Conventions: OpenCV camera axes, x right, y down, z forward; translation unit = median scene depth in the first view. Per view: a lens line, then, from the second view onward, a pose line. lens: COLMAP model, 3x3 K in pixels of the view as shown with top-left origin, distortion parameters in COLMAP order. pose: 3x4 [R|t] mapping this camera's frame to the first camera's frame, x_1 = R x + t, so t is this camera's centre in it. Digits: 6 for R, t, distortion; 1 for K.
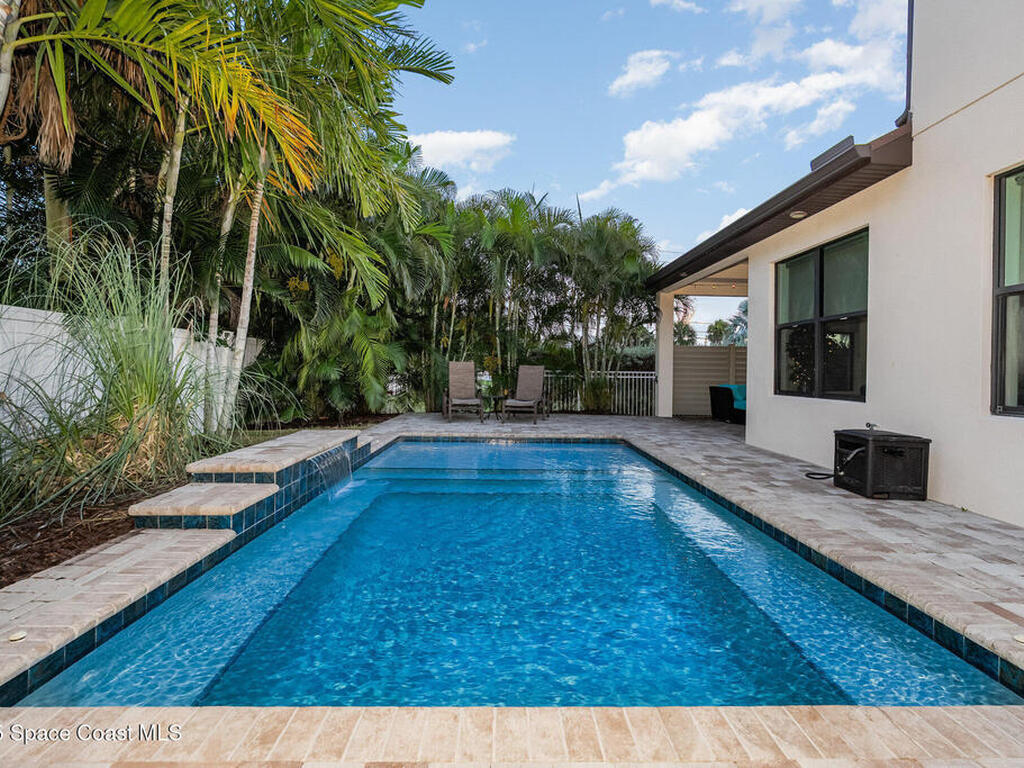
lens RADIAL K [[508.0, 0, 512.0], [0, 508.0, 384.0], [0, 0, 1]] dist [0.000702, 0.000454]
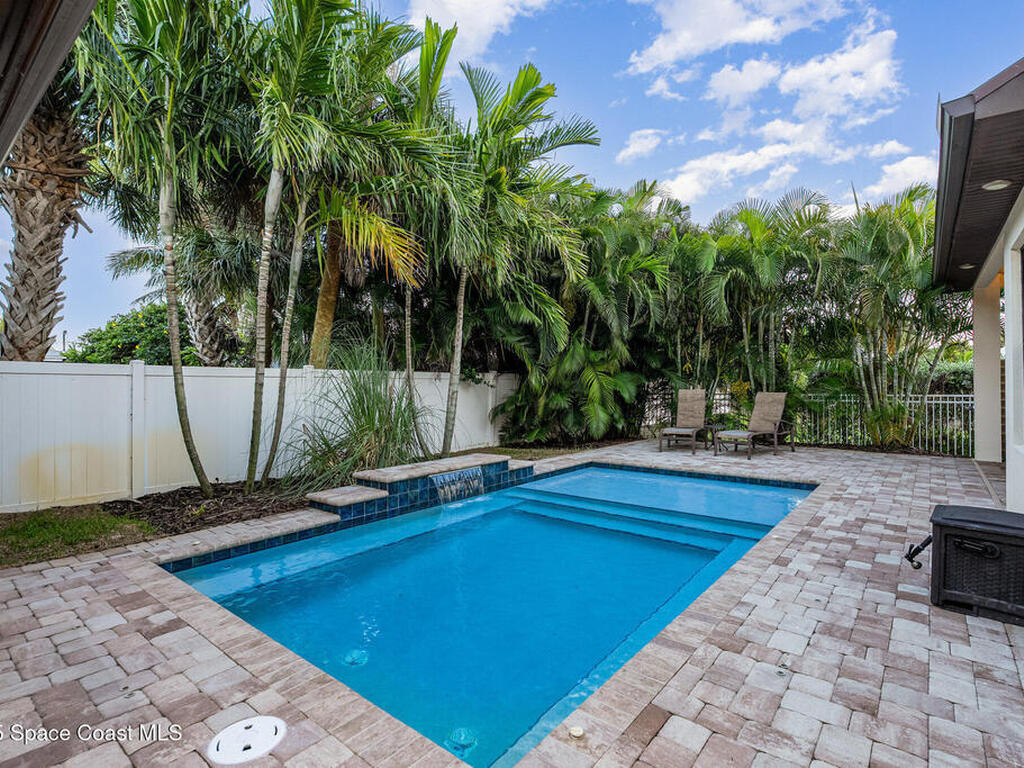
lens RADIAL K [[509.4, 0, 512.0], [0, 509.4, 384.0], [0, 0, 1]] dist [0.014334, -0.000149]
pose [[0.754249, -0.025176, -0.656106, 0.845767], [0.008016, 0.999543, -0.029139, -0.077274], [0.656540, 0.016719, 0.754106, 0.083692]]
